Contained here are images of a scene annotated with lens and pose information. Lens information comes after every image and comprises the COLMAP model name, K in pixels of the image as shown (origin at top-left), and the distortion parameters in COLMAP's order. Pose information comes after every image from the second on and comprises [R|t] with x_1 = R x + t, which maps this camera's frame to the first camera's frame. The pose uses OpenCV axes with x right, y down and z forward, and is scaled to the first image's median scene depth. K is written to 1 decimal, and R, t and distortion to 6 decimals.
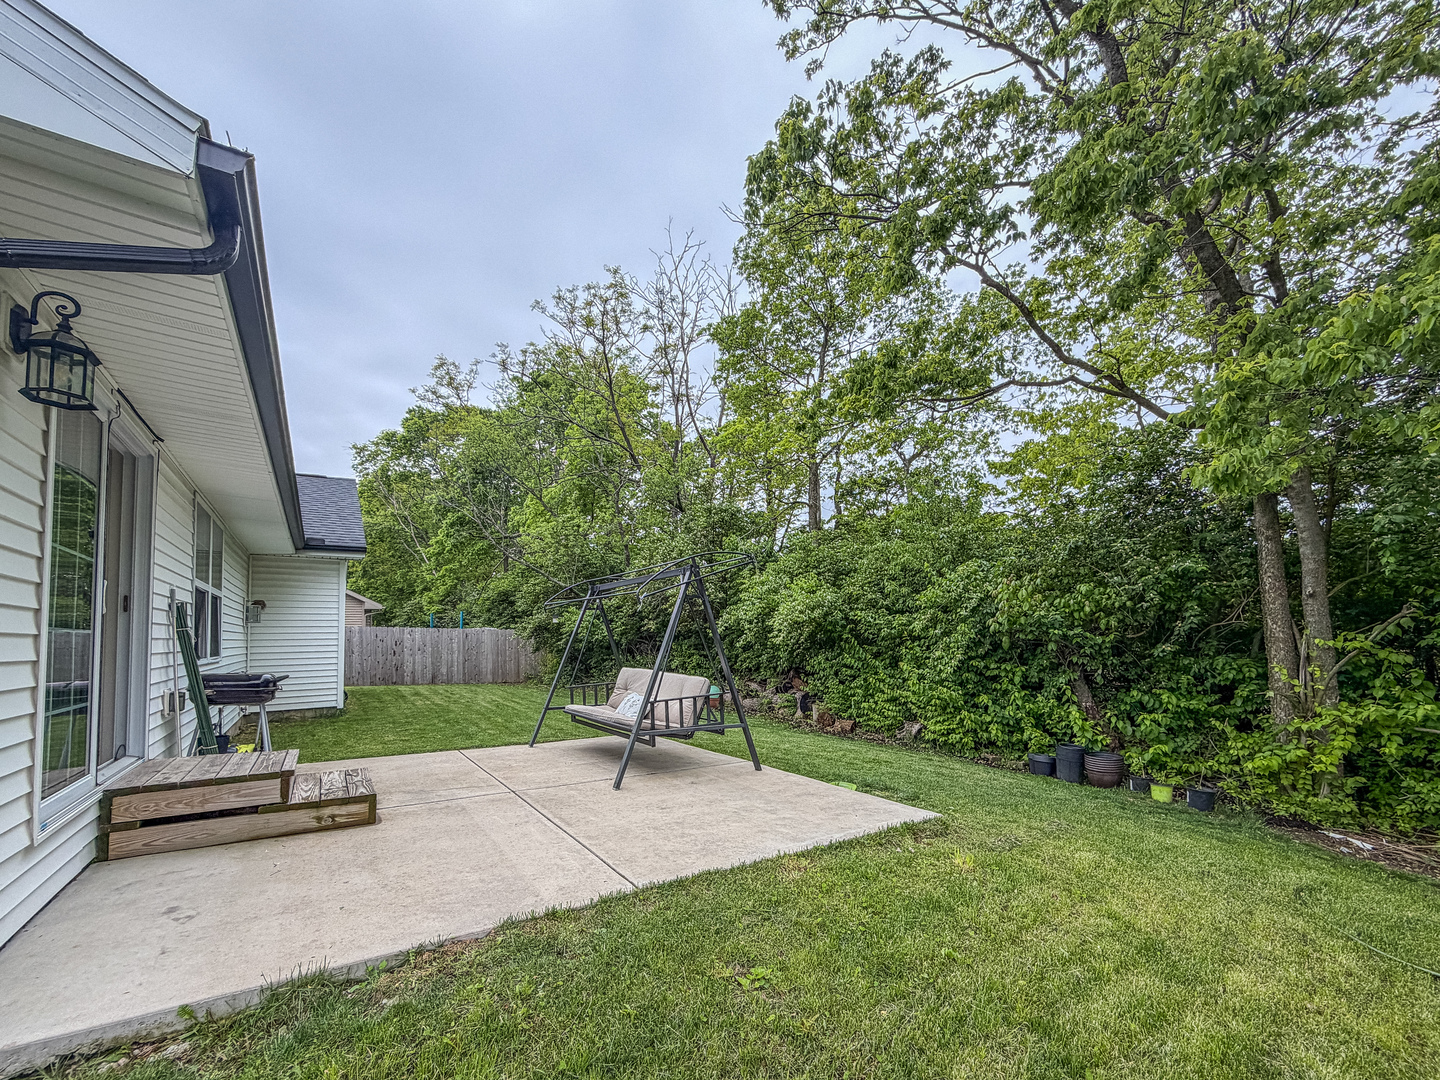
lens RADIAL K [[574.2, 0, 749.1], [0, 574.2, 608.6], [0, 0, 1]] dist [-0.005069, -0.000293]
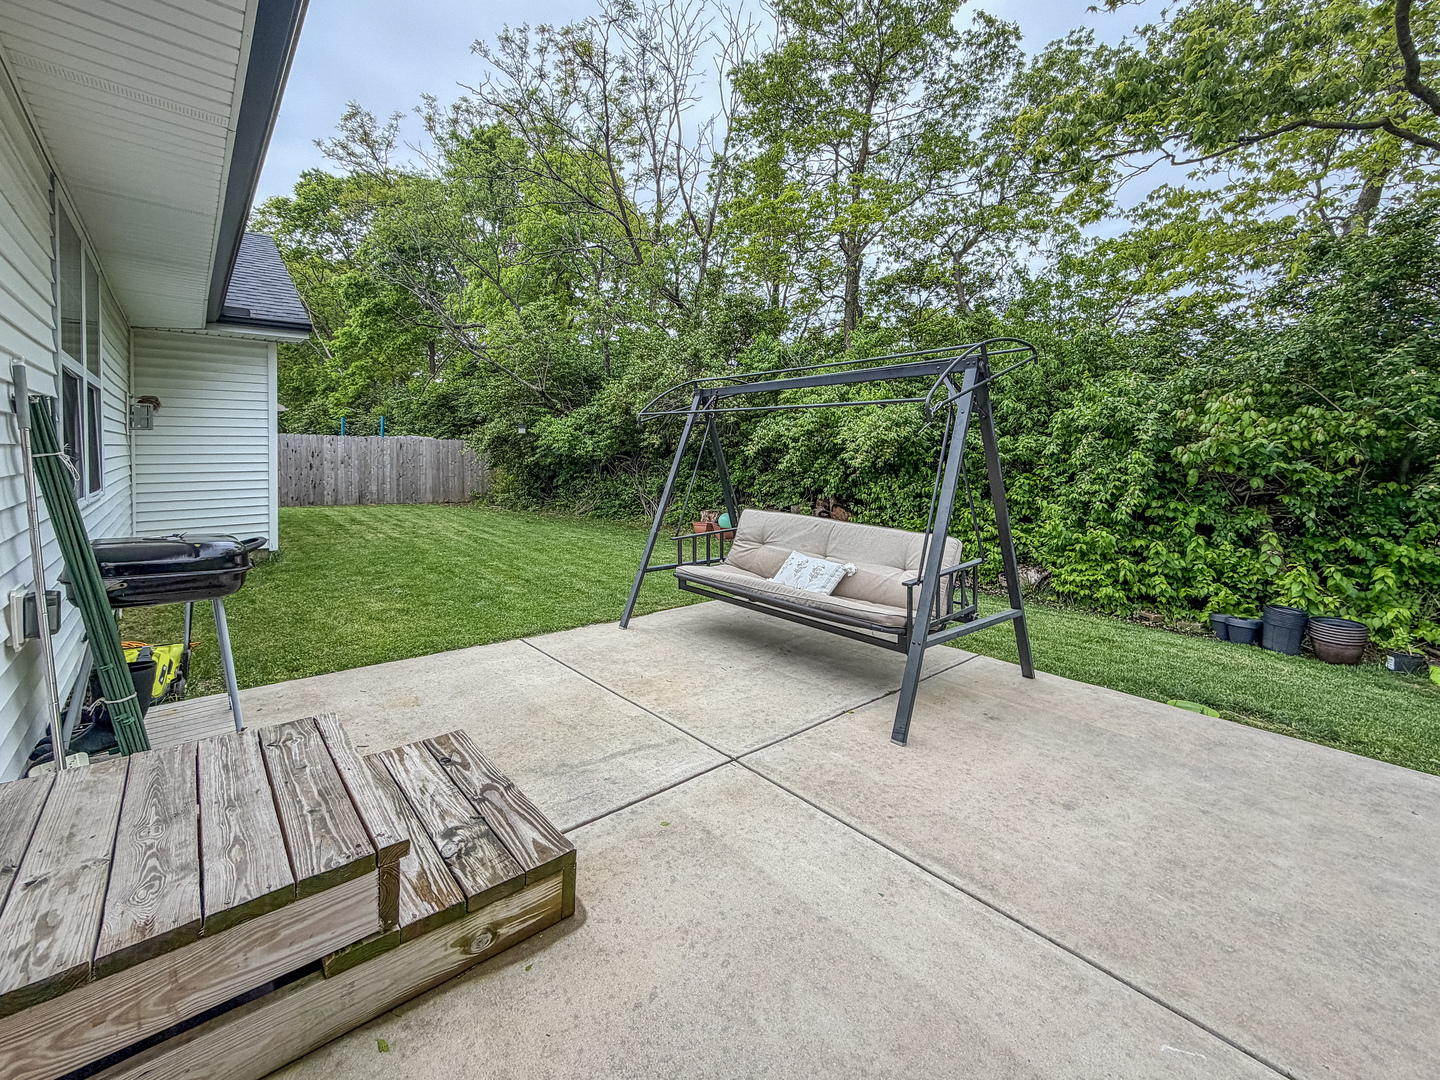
lens RADIAL K [[599.7, 0, 738.0], [0, 599.7, 454.0], [0, 0, 1]] dist [-0.002324, 0.000418]
pose [[0.994644, 0.017539, 0.101859, -0.230247], [-0.023272, 0.998195, 0.055371, -0.001594], [-0.100703, -0.057445, 0.993257, 0.219527]]
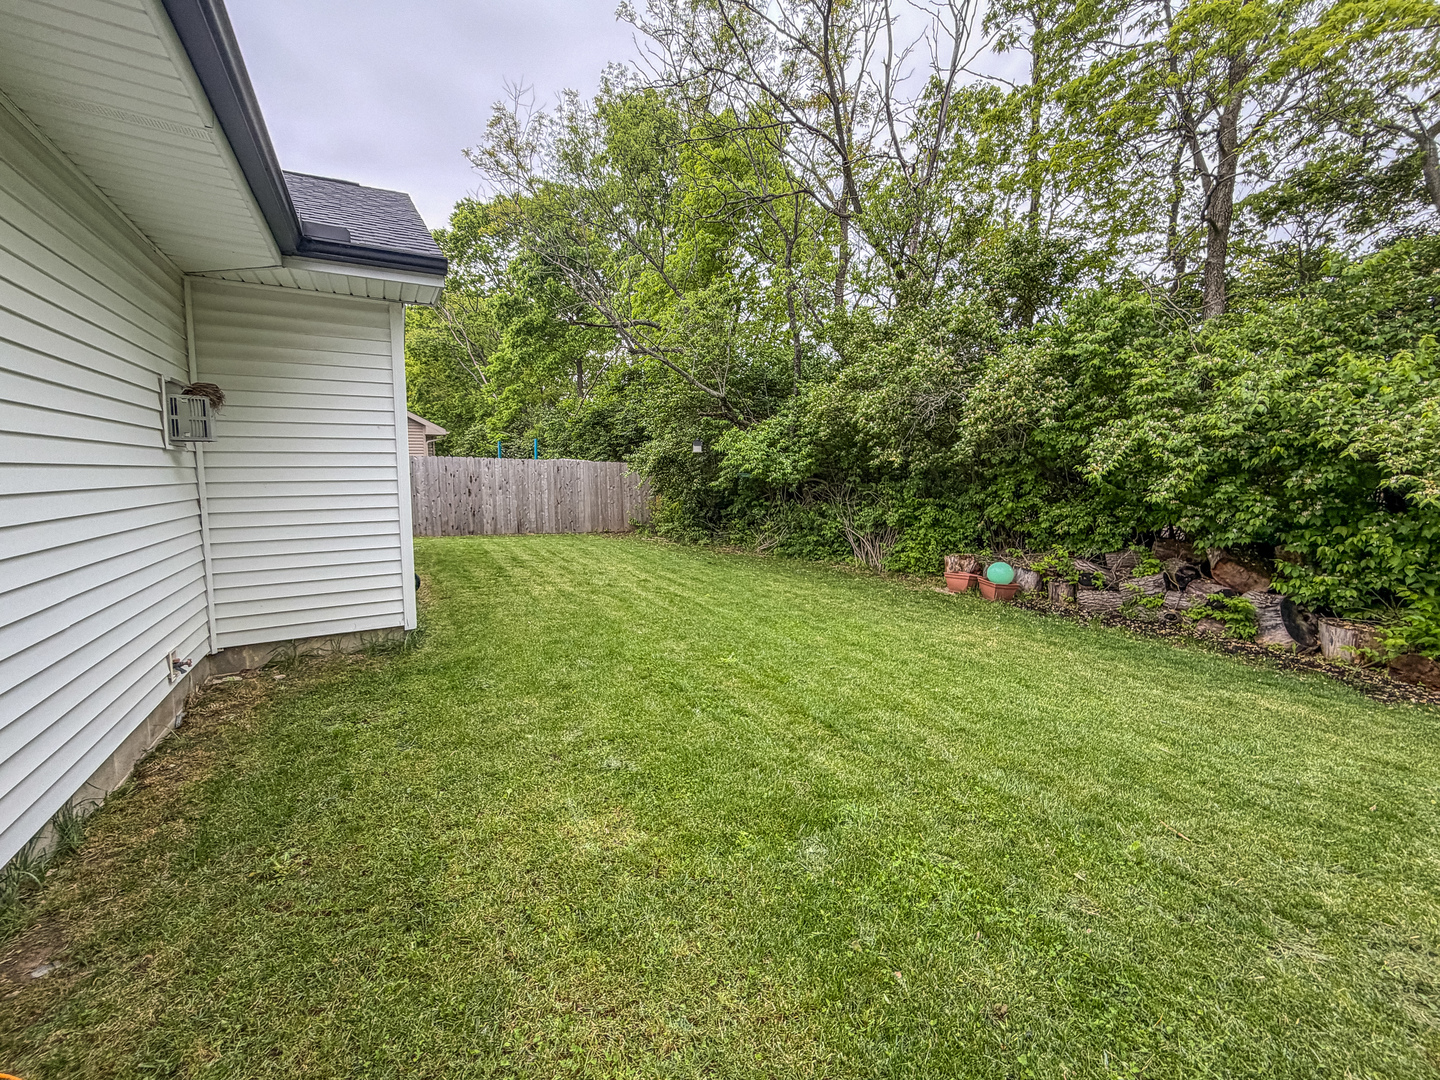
lens RADIAL K [[596.6, 0, 727.5], [0, 596.6, 518.9], [0, 0, 1]] dist [-0.003380, -0.000276]
pose [[0.993016, 0.020387, -0.116204, -0.429818], [-0.005144, 0.991502, 0.129991, 0.021471], [0.117867, -0.128486, 0.984682, 0.600058]]
